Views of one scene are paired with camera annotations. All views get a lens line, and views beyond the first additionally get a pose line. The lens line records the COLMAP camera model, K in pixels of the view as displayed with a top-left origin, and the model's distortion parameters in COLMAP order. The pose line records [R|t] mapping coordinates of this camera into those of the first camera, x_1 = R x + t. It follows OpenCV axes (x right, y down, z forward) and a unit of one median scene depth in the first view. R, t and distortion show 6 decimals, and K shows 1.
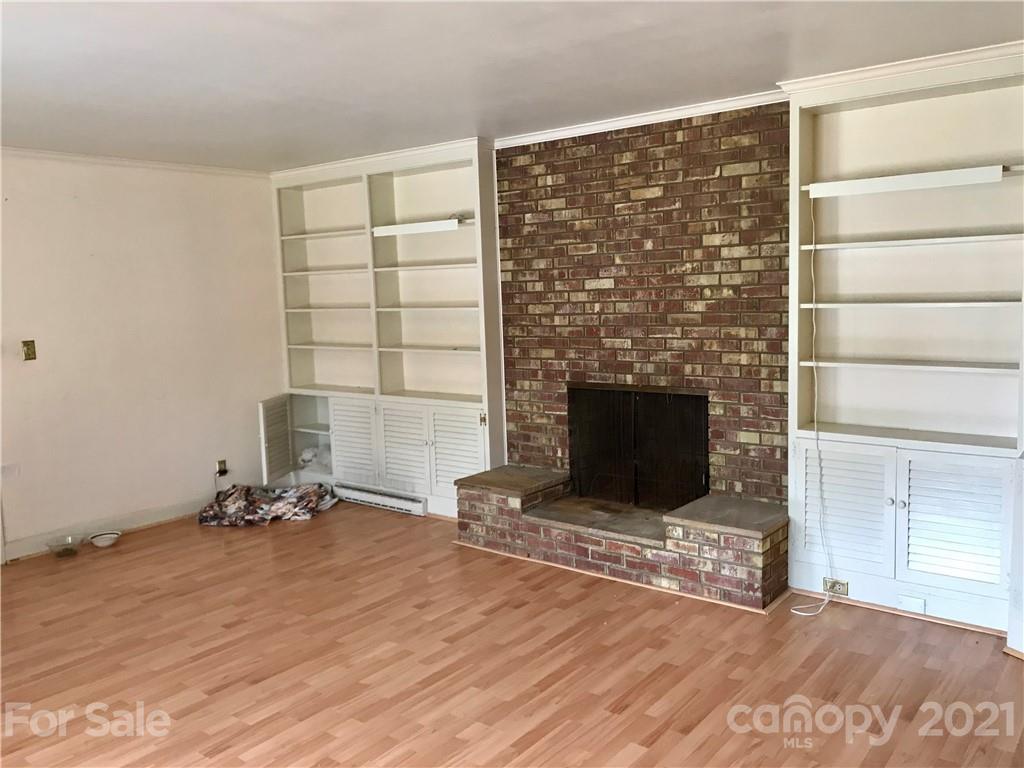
lens RADIAL K [[854.9, 0, 516.6], [0, 854.9, 379.9], [0, 0, 1]] dist [0.049277, -0.071943]
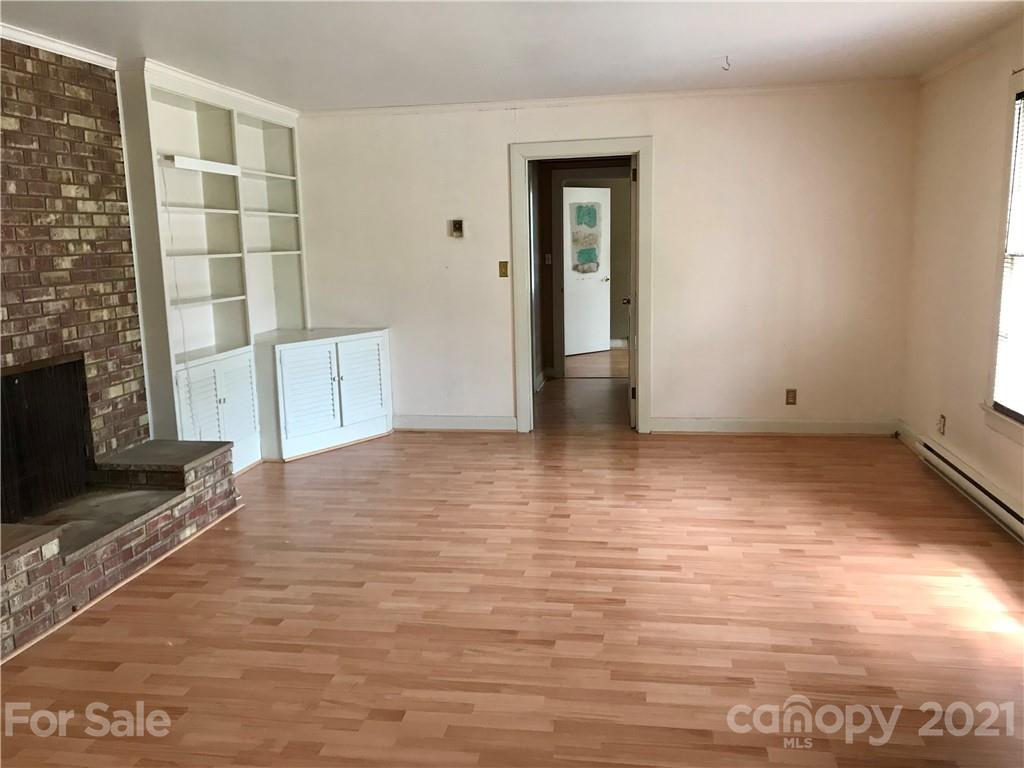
lens RADIAL K [[854.9, 0, 510.4], [0, 854.9, 391.7], [0, 0, 1]] dist [0.049277, -0.071943]
pose [[-0.498473, -0.110470, 0.859838, -0.846390], [0.133635, 0.970200, 0.202122, -0.076836], [-0.856543, 0.215657, -0.468856, 1.079720]]
